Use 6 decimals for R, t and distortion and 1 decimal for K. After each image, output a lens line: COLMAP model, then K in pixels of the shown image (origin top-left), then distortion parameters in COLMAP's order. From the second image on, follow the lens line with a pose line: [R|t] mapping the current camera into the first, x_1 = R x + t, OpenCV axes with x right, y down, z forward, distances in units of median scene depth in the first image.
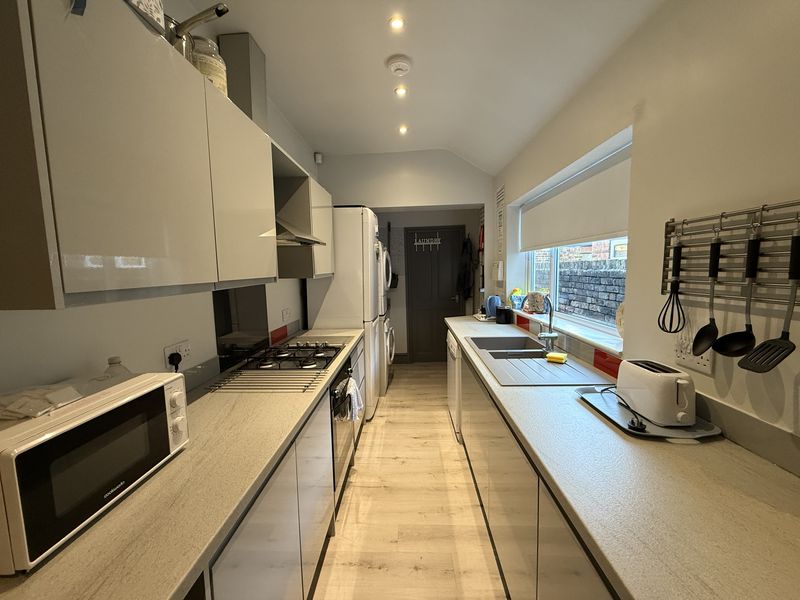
lens RADIAL K [[320.9, 0, 398.5], [0, 320.9, 299.6], [0, 0, 1]] dist [0.004519, 0.000115]
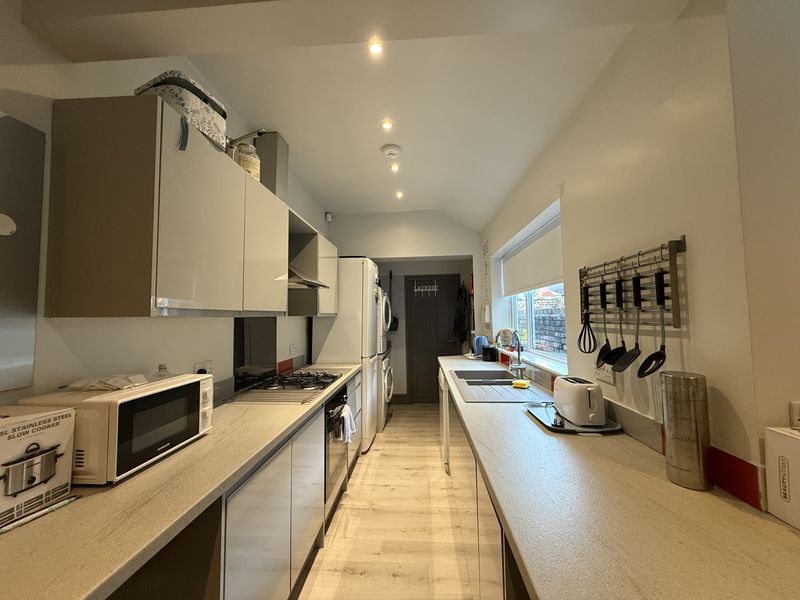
lens RADIAL K [[320.9, 0, 400.0], [0, 320.9, 299.3], [0, 0, 1]] dist [0.004519, 0.000115]
pose [[0.999624, 0.007033, -0.026488, 0.090114], [-0.010959, 0.988456, -0.151111, 0.062785], [0.025119, 0.151345, 0.988162, -0.215174]]
